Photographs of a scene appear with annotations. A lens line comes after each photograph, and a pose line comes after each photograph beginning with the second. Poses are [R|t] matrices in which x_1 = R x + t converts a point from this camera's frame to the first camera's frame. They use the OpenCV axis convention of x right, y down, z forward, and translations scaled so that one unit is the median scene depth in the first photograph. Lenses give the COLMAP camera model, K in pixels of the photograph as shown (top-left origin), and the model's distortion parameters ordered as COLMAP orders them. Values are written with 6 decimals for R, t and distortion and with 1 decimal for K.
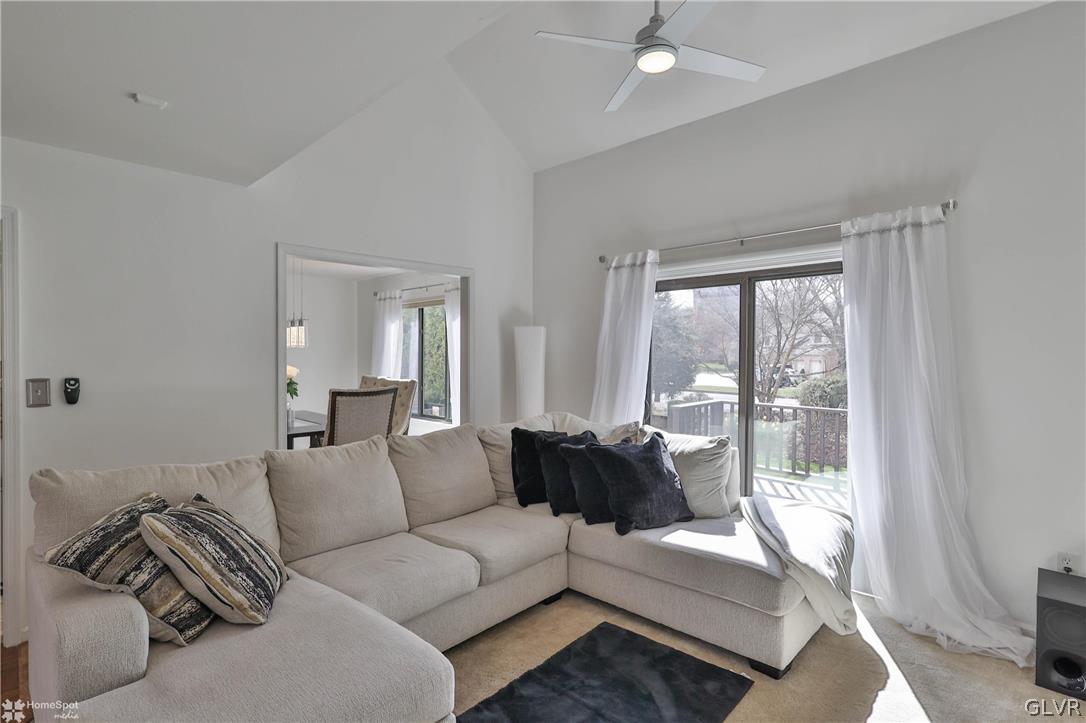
lens RADIAL K [[535.3, 0, 539.3], [0, 535.3, 362.3], [0, 0, 1]] dist [-0.001570, -0.000006]
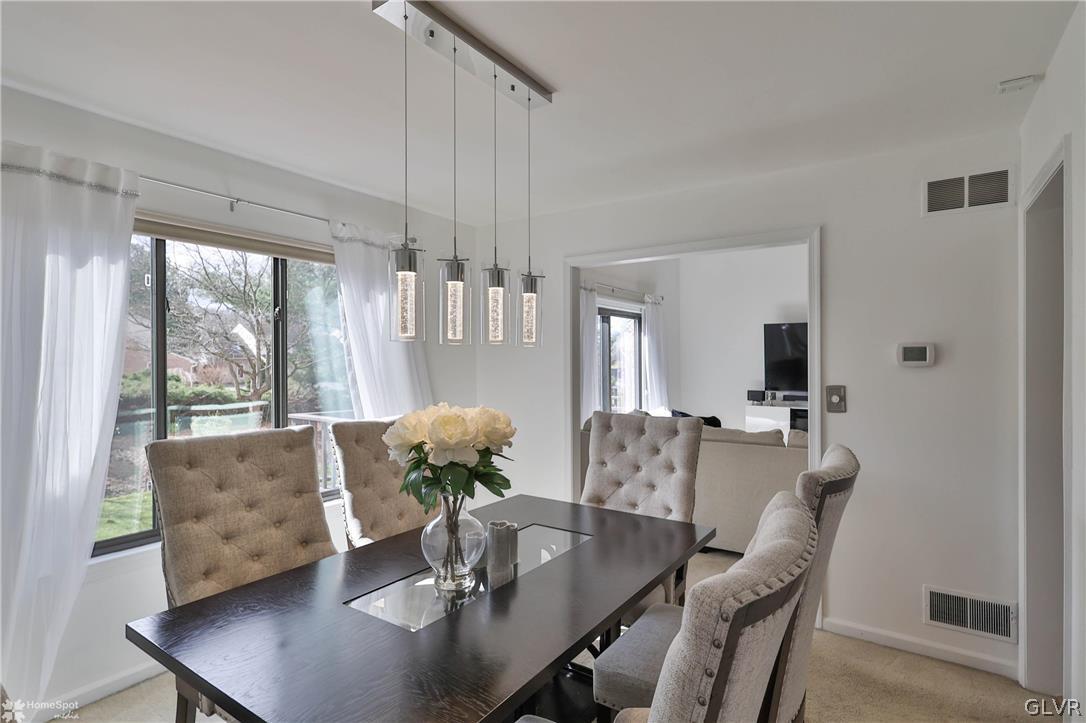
lens RADIAL K [[544.3, 0, 534.7], [0, 544.3, 358.3], [0, 0, 1]] dist [-0.000881, 0.000019]
pose [[-0.160135, -0.000060, 0.987095, -1.278486], [0.015709, 0.999873, 0.002609, -0.031560], [-0.986970, 0.015924, -0.160114, 1.615884]]
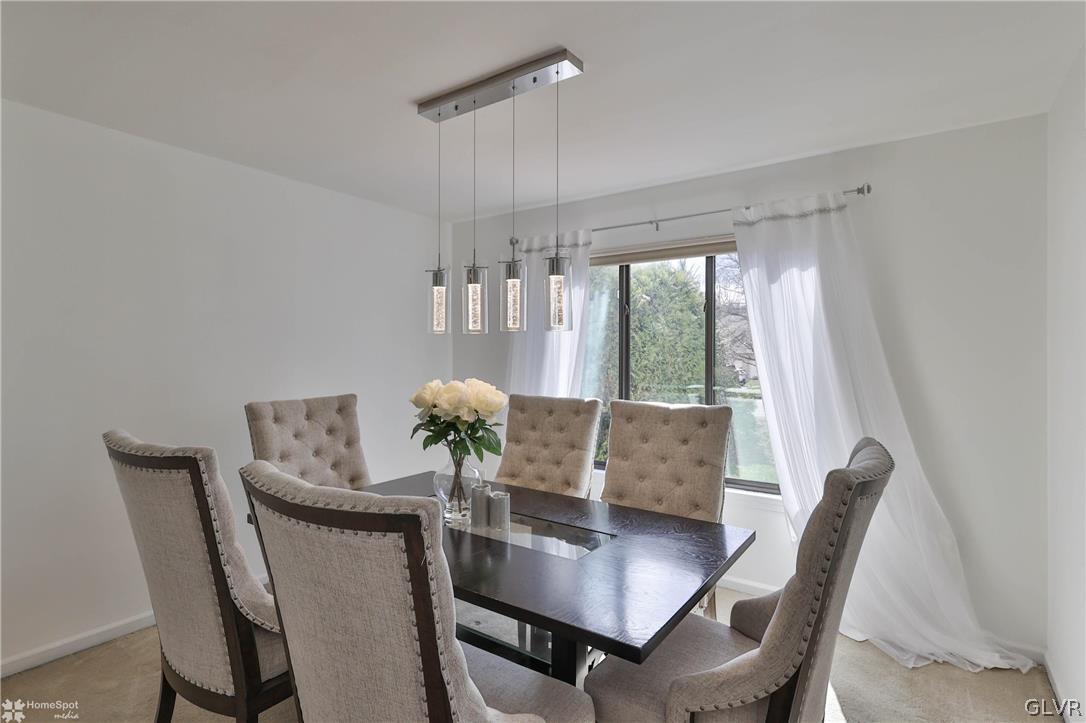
lens RADIAL K [[544.3, 0, 534.7], [0, 544.3, 358.3], [0, 0, 1]] dist [-0.000881, 0.000019]
pose [[0.988667, -0.000589, 0.150123, -0.773313], [0.001296, 0.999989, -0.004609, -0.010741], [-0.150119, 0.004751, 0.988657, 0.931394]]
